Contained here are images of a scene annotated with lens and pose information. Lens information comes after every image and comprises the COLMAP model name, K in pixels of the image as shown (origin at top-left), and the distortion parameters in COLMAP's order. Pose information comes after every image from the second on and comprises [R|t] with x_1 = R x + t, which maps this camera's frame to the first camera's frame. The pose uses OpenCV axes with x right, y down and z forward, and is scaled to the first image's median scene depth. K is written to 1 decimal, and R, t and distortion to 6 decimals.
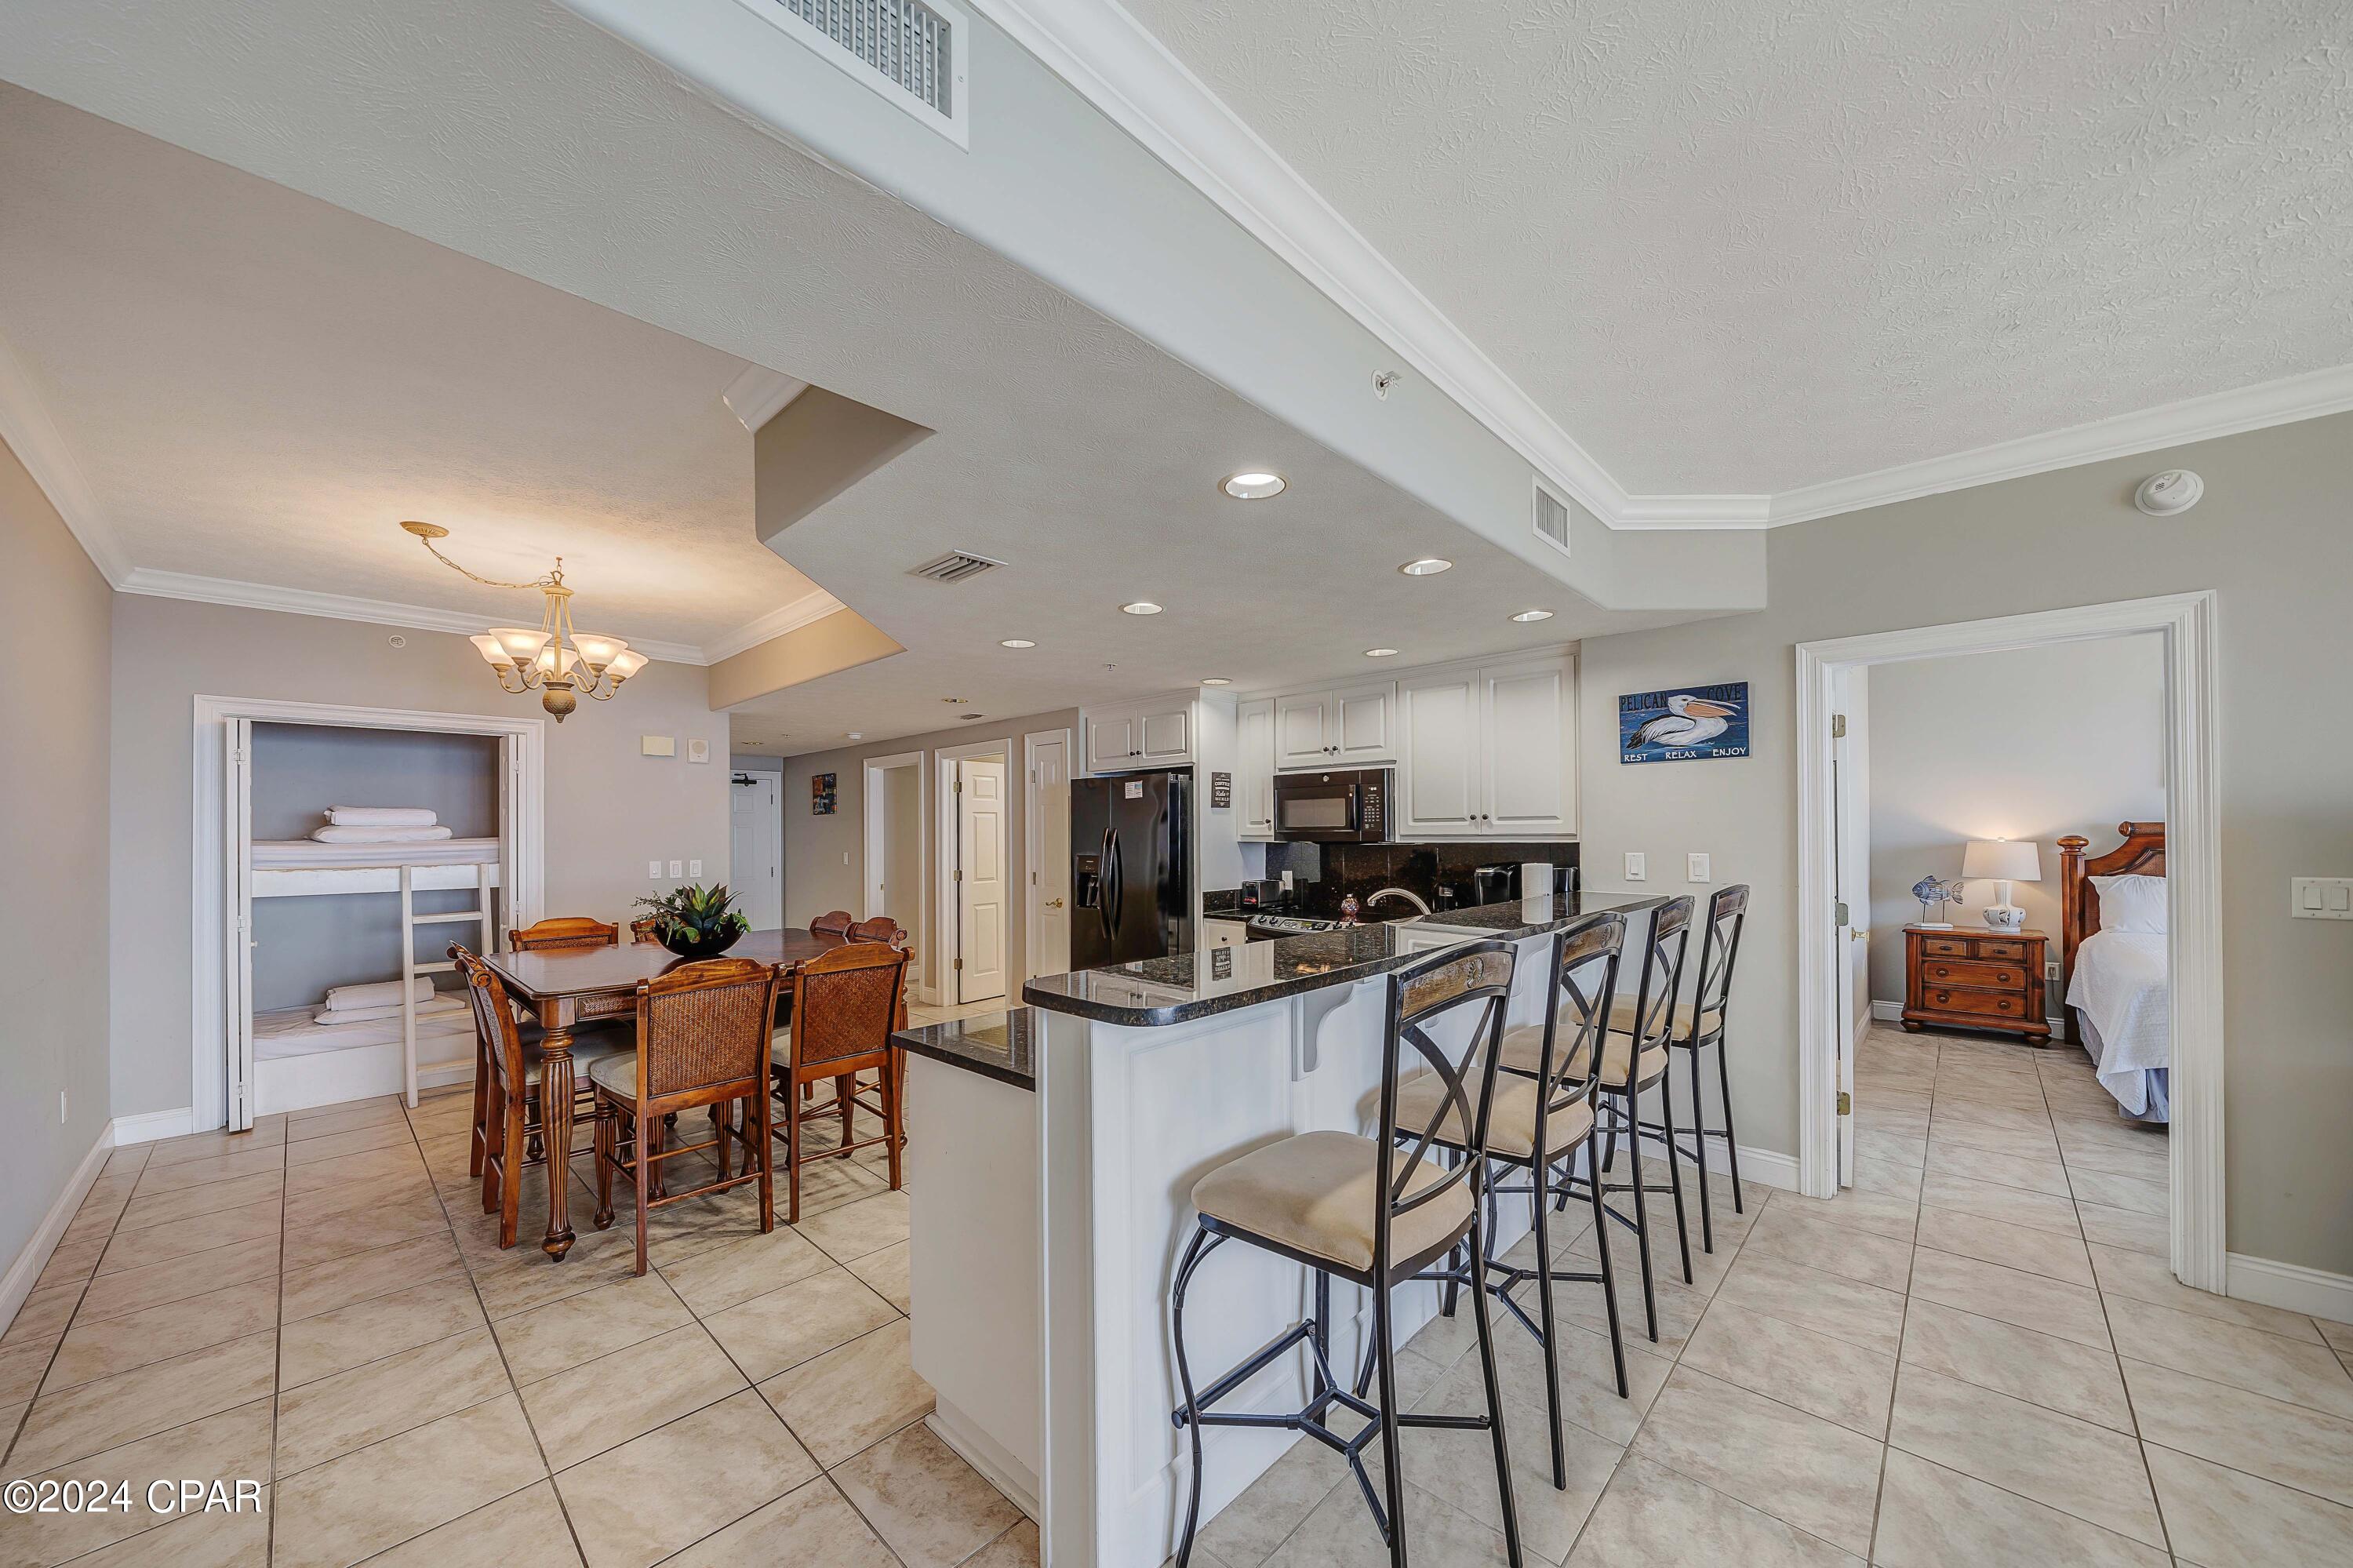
lens RADIAL K [[846.7, 0, 1186.0], [0, 846.7, 823.3], [0, 0, 1]] dist [-0.000396, 0.000122]
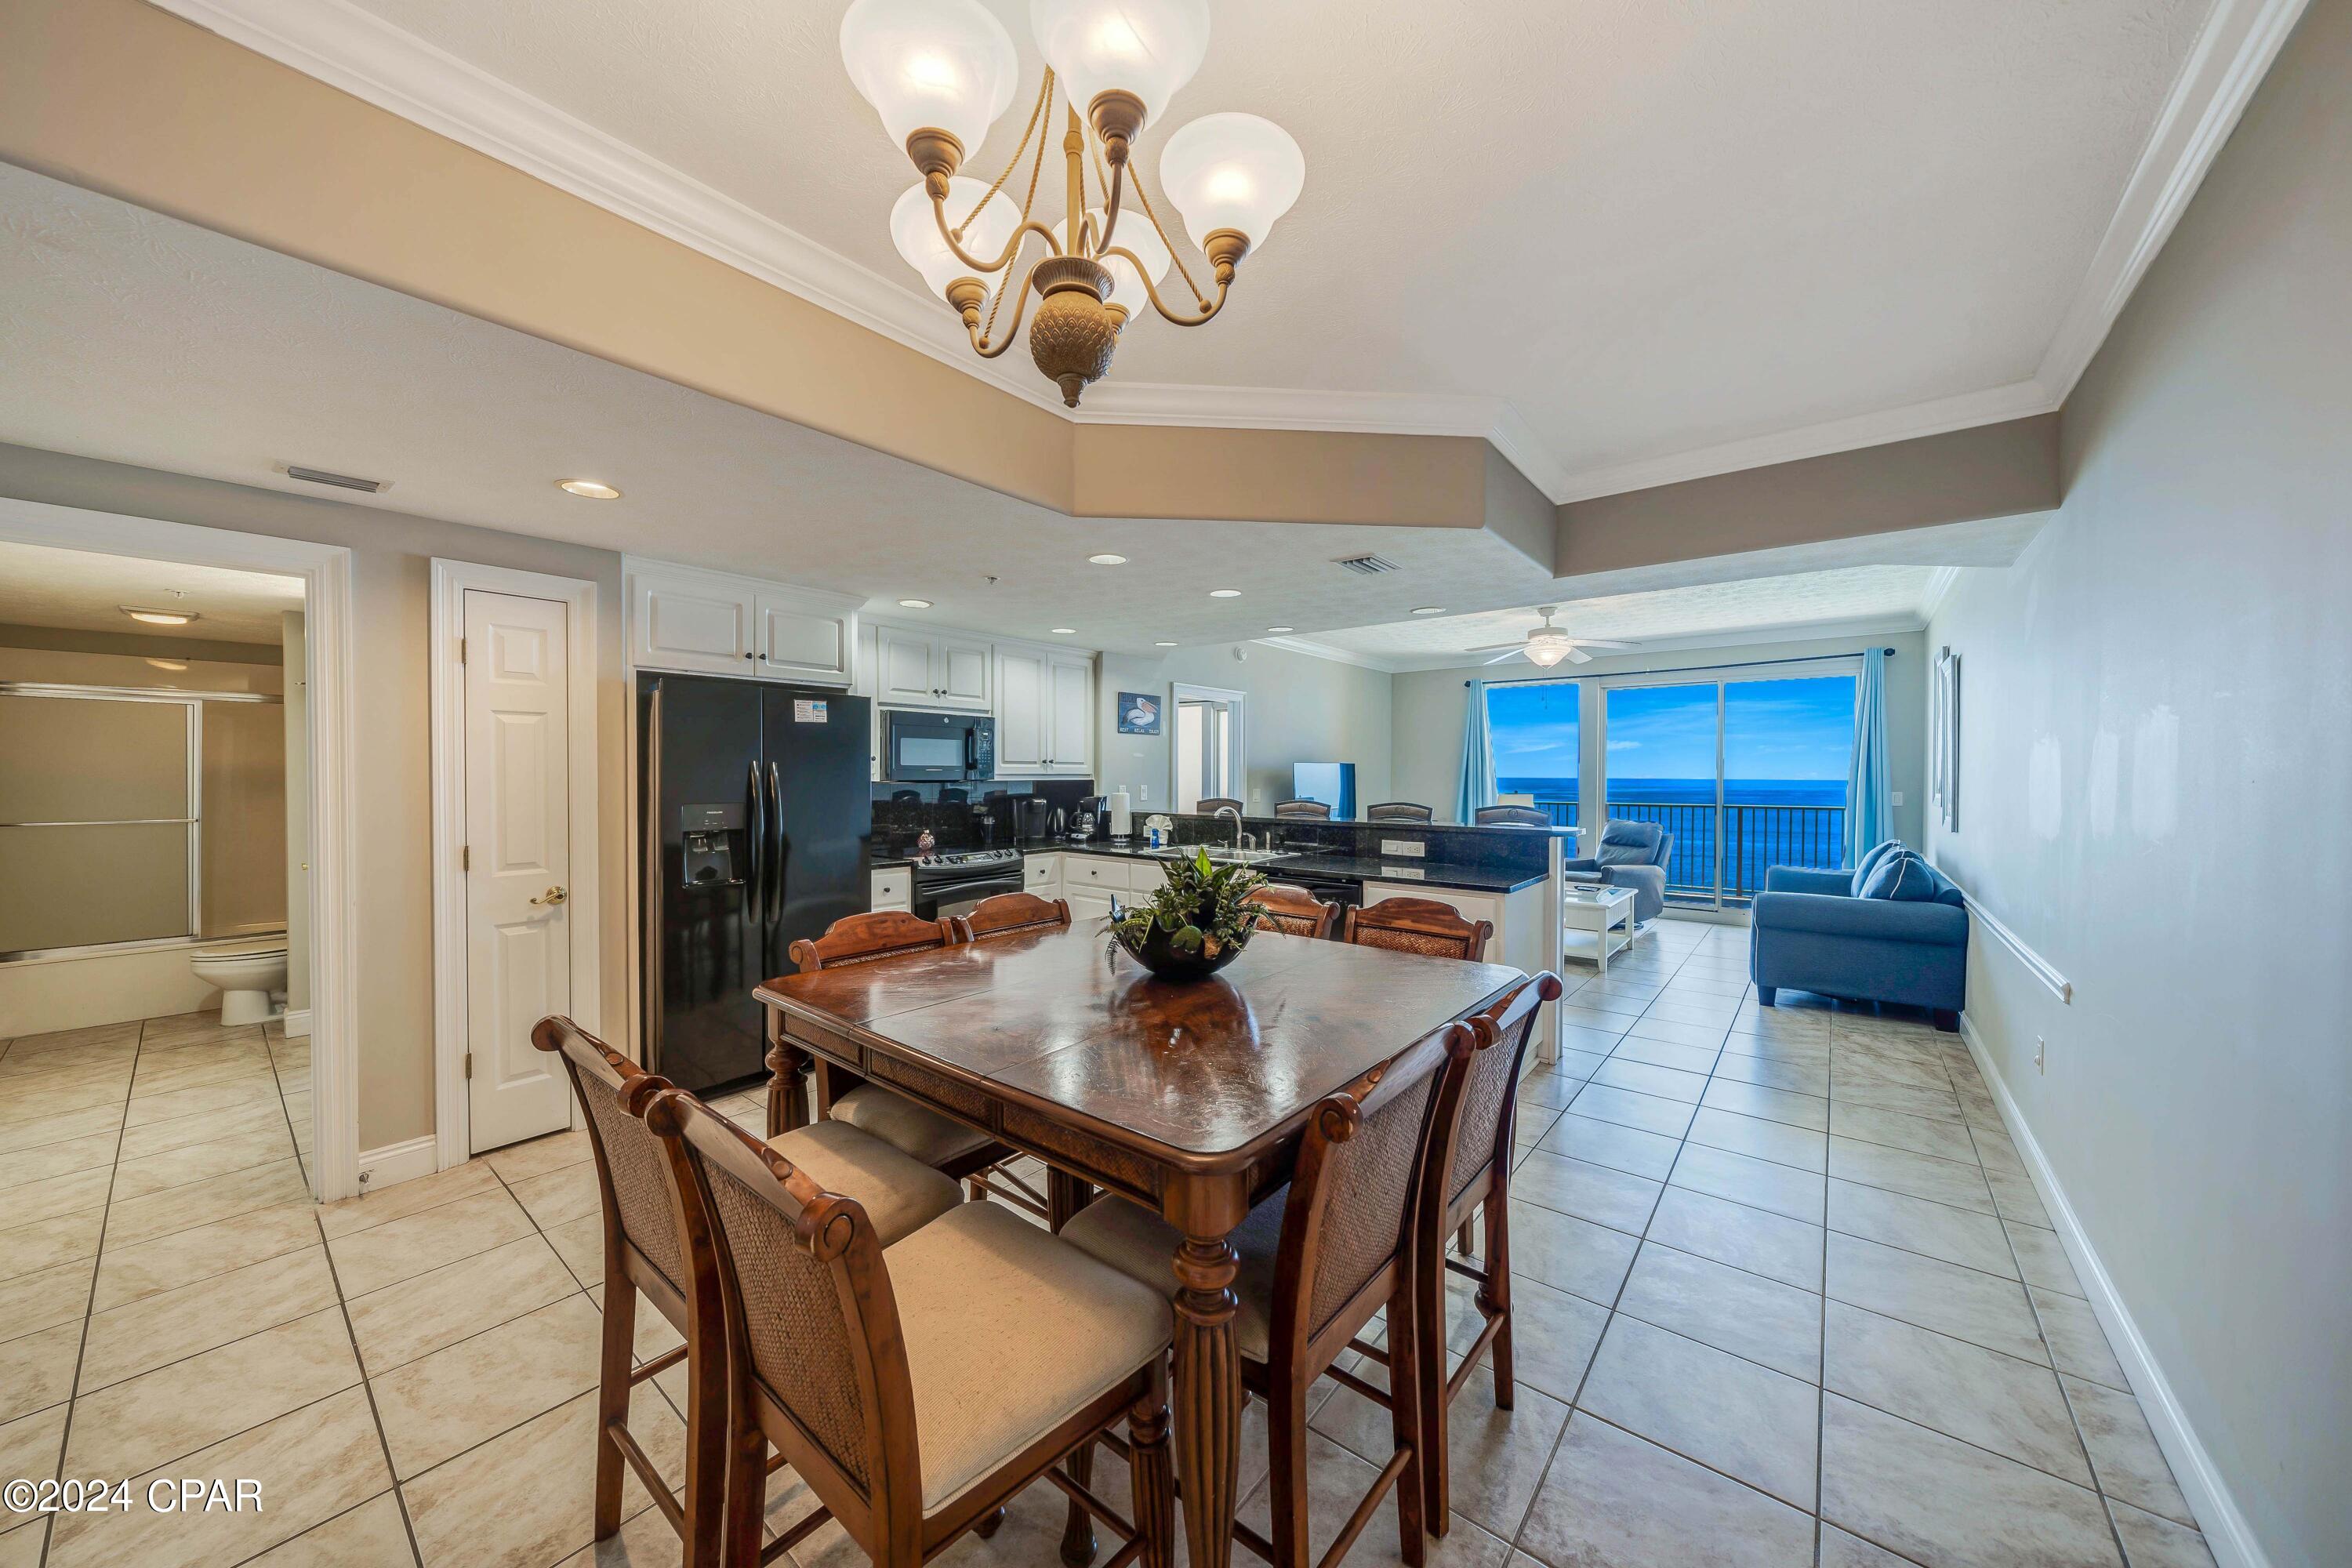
lens RADIAL K [[811.1, 0, 1151.4], [0, 811.1, 781.3], [0, 0, 1]] dist [-0.000448, 0.000014]
pose [[-0.051470, -0.003575, 0.998668, -0.933686], [-0.017543, 0.999843, 0.002675, 0.017135], [-0.998520, -0.017382, -0.051524, 0.875682]]
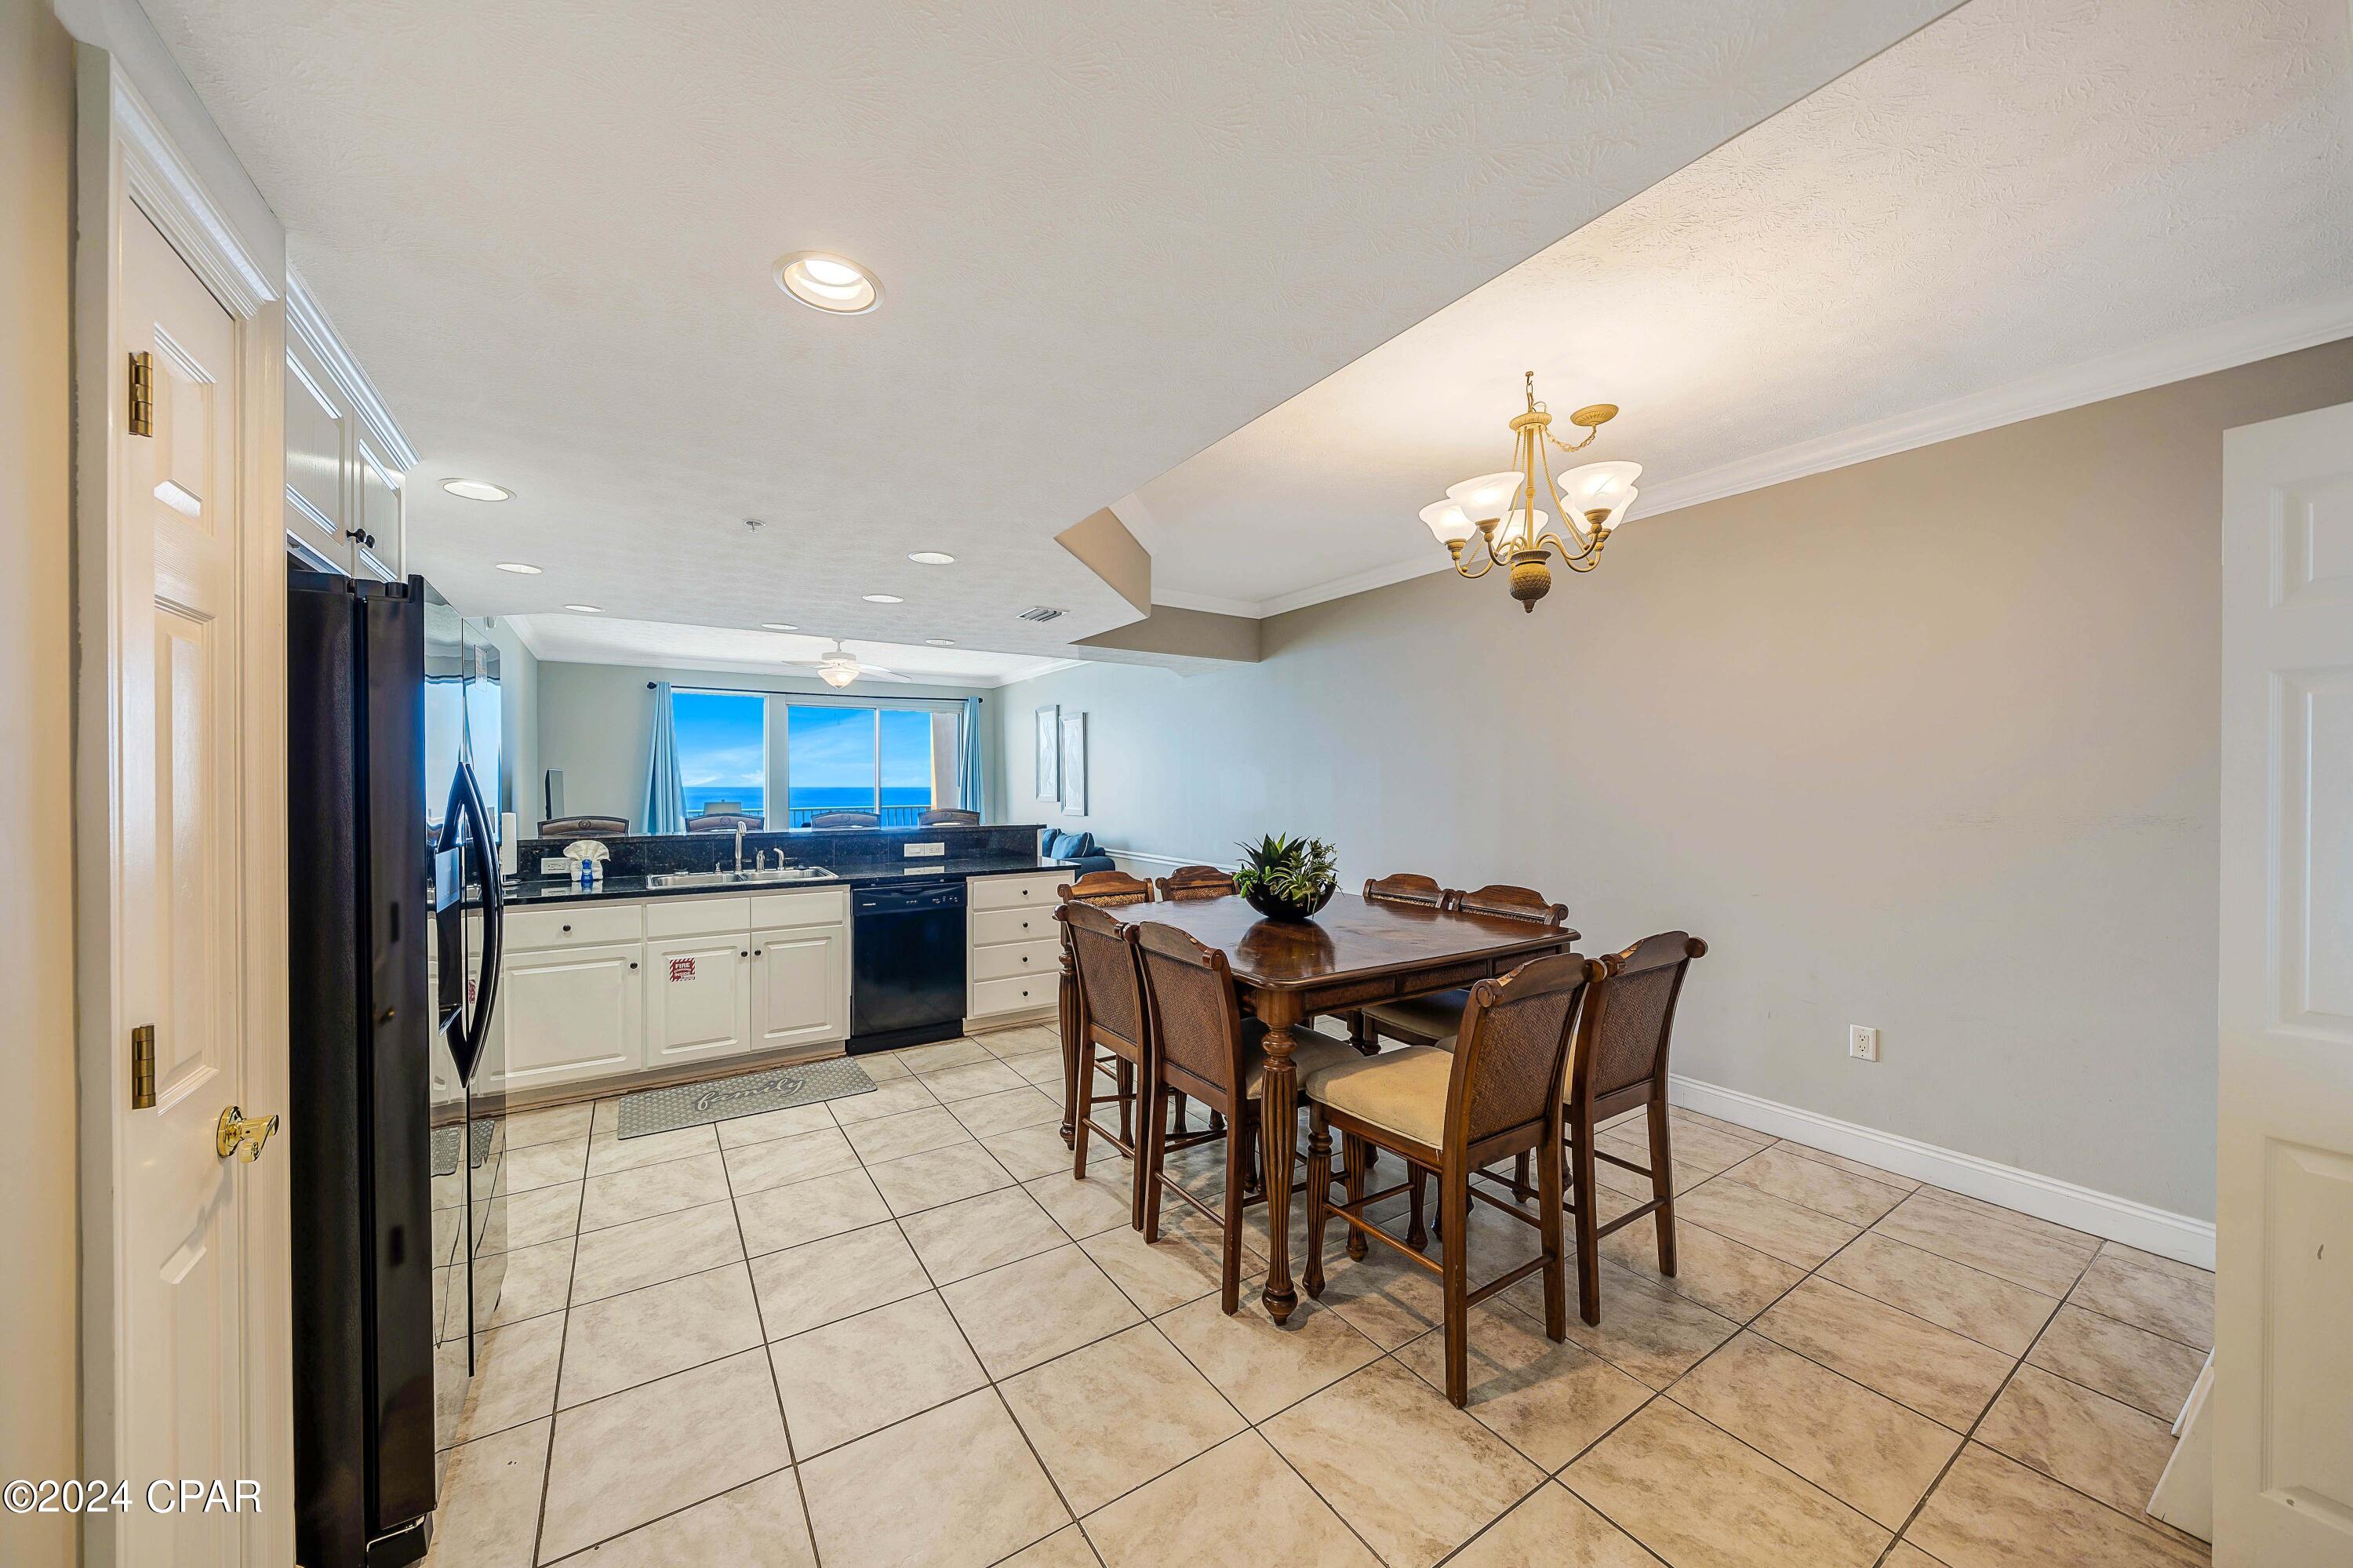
lens RADIAL K [[806.7, 0, 1161.3], [0, 806.7, 790.0], [0, 0, 1]] dist [-0.001529, -0.000146]
pose [[-0.966880, 0.003821, 0.255203, -0.554873], [0.002438, 0.999981, -0.005735, 0.020914], [-0.255220, -0.004923, -0.966871, 1.516635]]
